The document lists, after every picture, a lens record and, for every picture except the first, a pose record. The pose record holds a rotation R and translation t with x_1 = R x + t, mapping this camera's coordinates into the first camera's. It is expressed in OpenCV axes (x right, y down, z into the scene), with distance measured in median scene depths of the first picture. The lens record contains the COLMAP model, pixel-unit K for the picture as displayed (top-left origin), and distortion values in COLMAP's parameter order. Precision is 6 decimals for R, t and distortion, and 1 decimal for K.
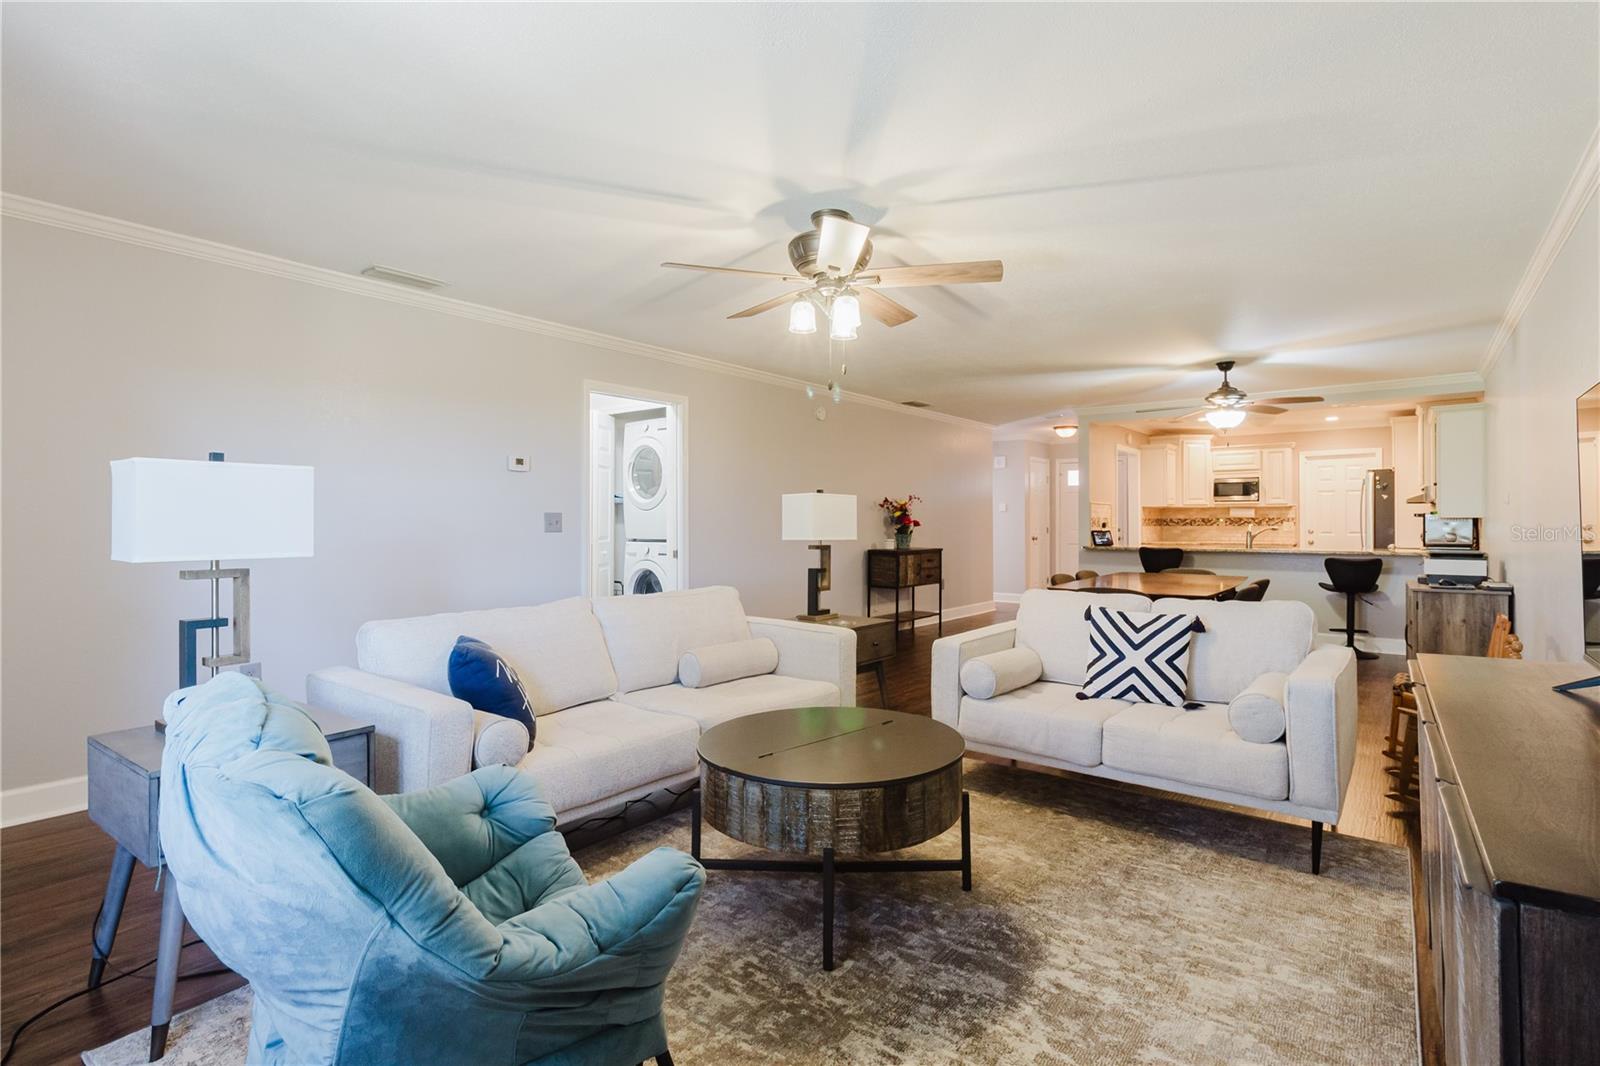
lens RADIAL K [[769.2, 0, 789.9], [0, 769.2, 521.1], [0, 0, 1]] dist [0.005803, -0.000171]
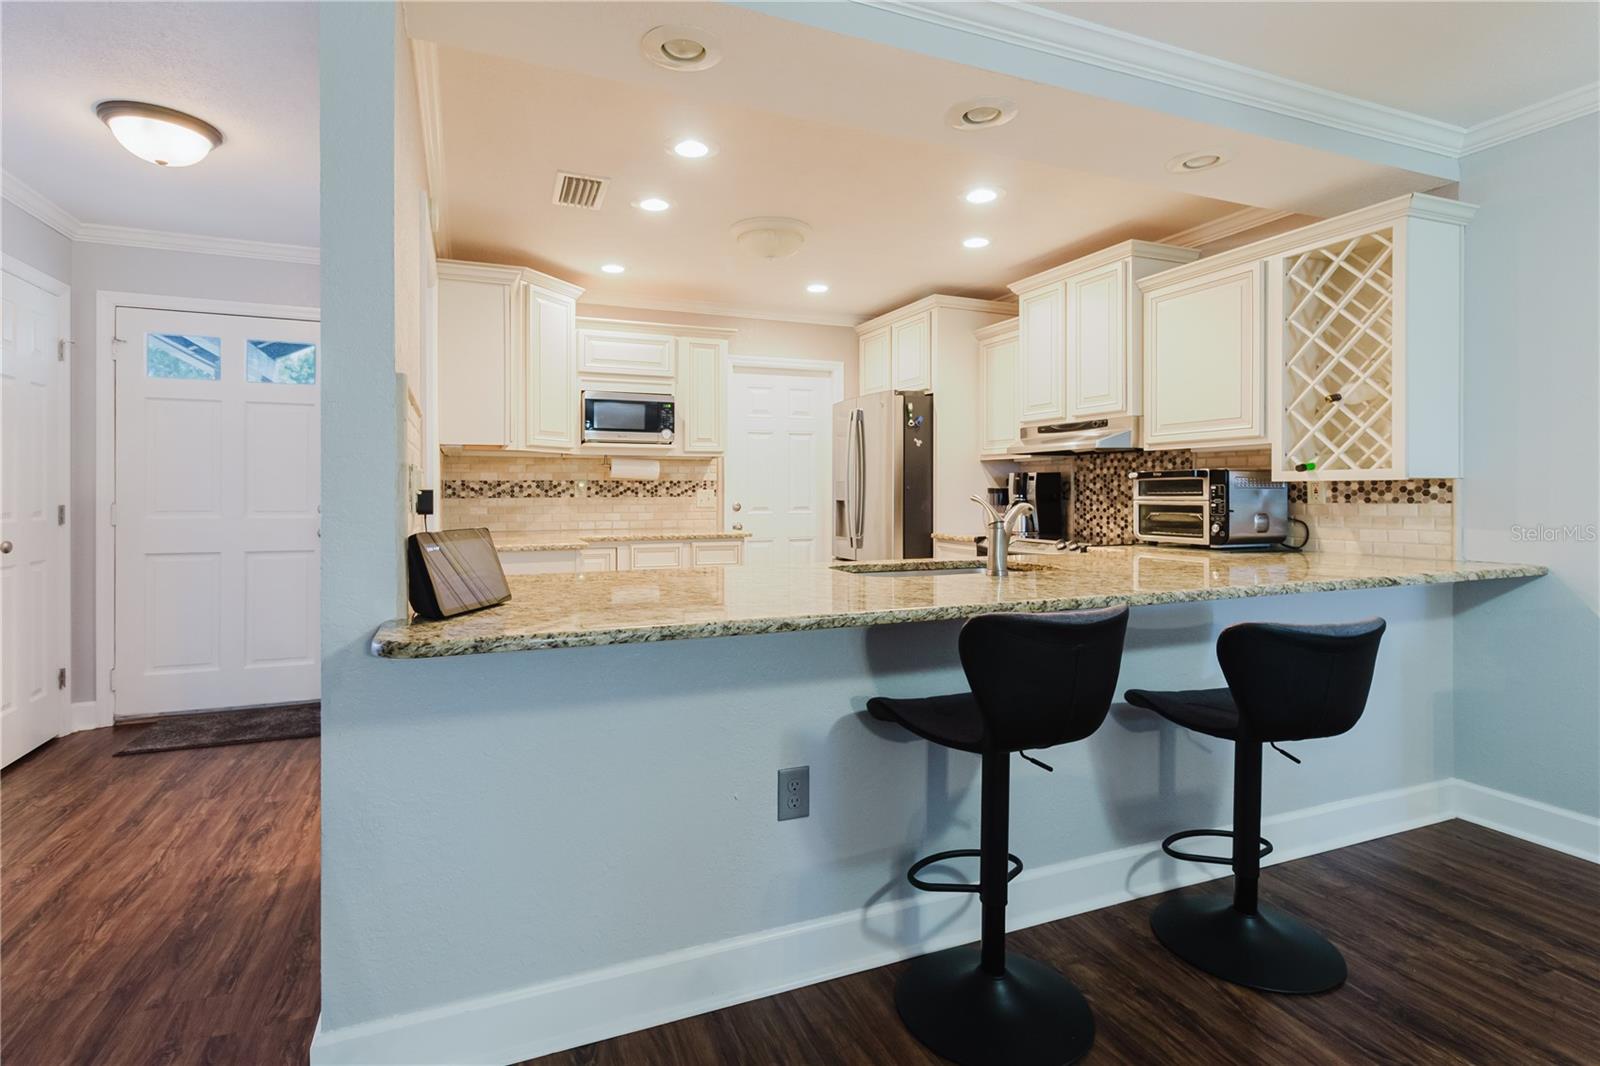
lens RADIAL K [[756.0, 0, 846.4], [0, 756.0, 480.8], [0, 0, 1]] dist [0.001565, 0.000937]
pose [[0.433532, 0.015338, 0.901008, 0.234233], [-0.003692, 0.999877, -0.015245, 0.002676], [-0.901131, 0.003283, 0.433535, 0.689701]]
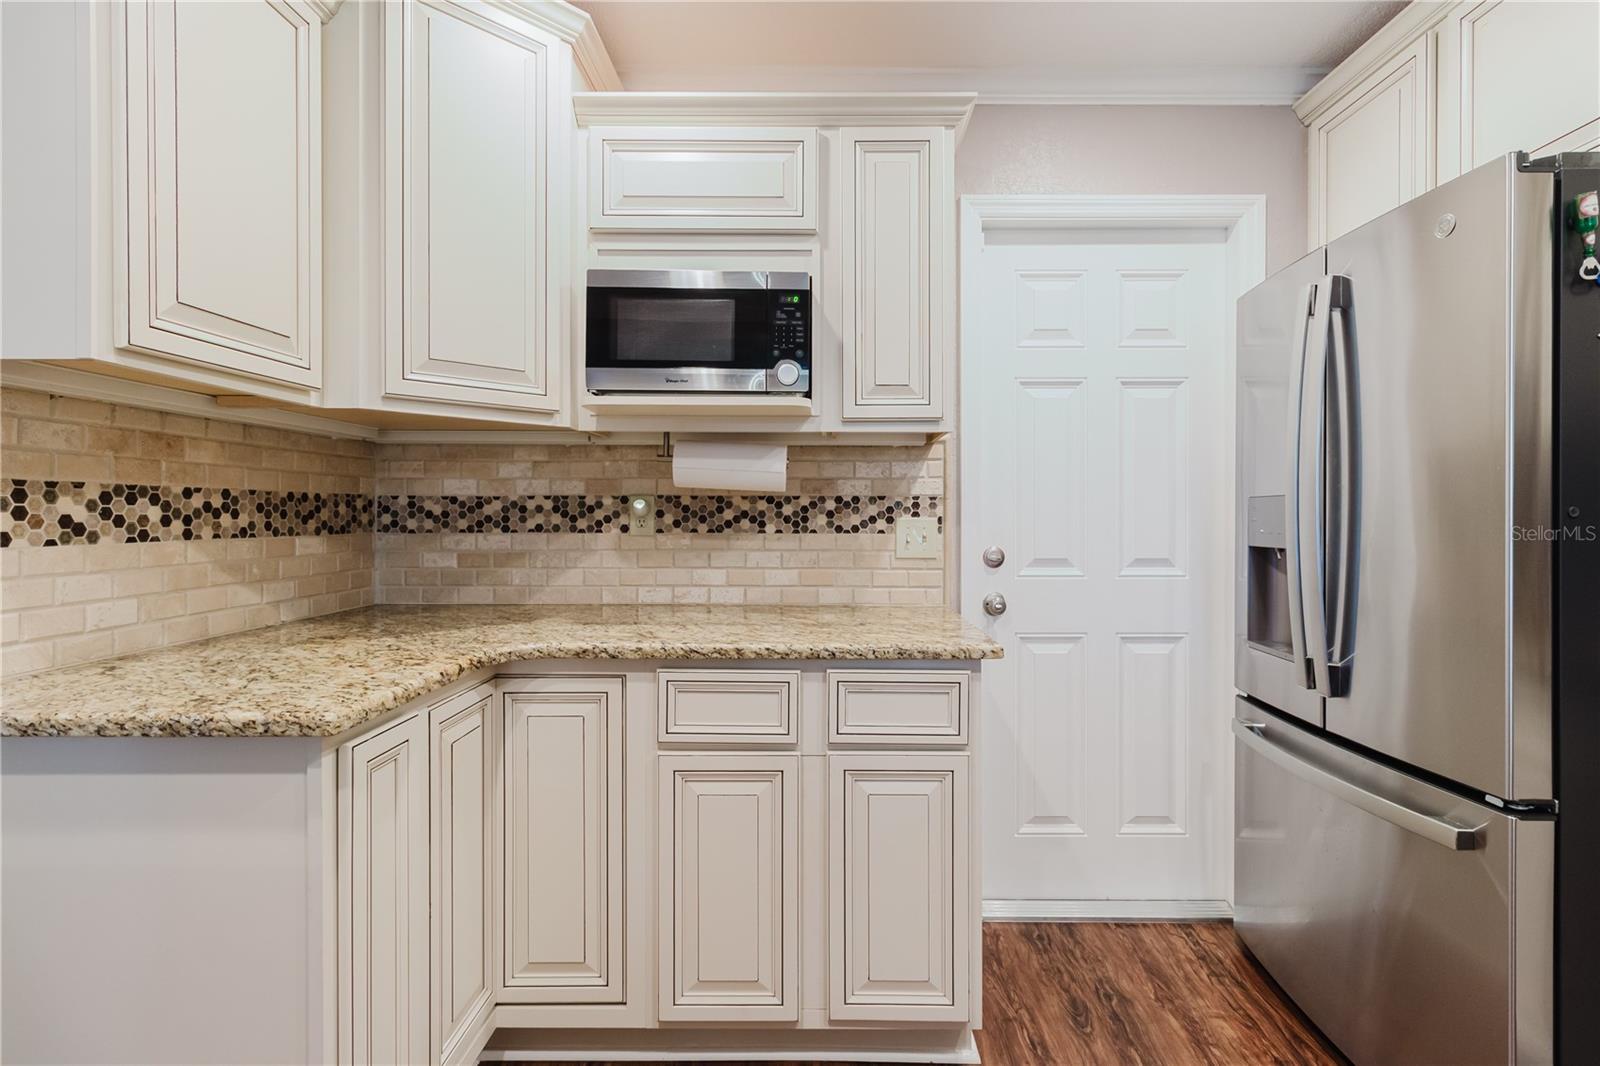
lens RADIAL K [[756.0, 0, 903.6], [0, 756.0, 518.6], [0, 0, 1]] dist [0.001565, 0.000937]
pose [[0.725604, 0.004518, 0.688098, 0.490060], [-0.007695, 0.999969, 0.001549, 0.001499], [-0.688069, -0.006419, 0.725617, 0.835519]]
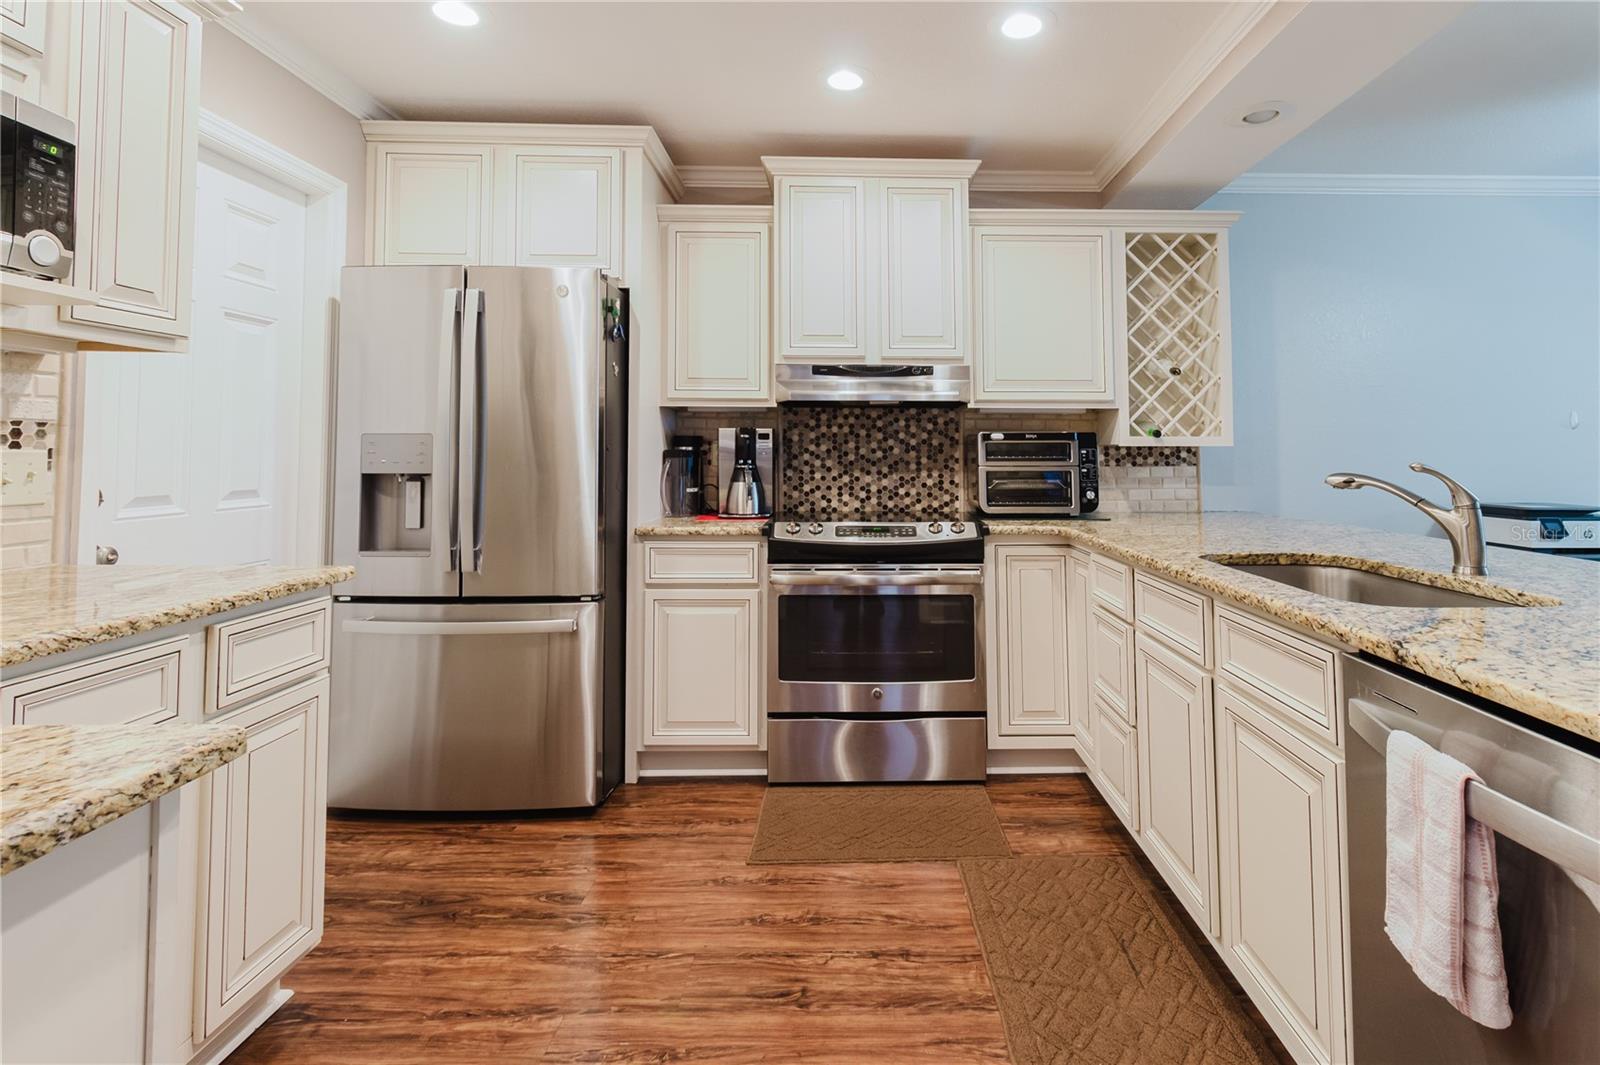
lens RADIAL K [[769.2, 0, 789.3], [0, 769.2, 410.1], [0, 0, 1]] dist [0.005803, -0.000171]
pose [[-0.628889, 0.044705, 0.776208, 0.415763], [-0.003529, 0.998171, -0.060348, 0.002424], [-0.777487, -0.040692, -0.627581, 0.961351]]
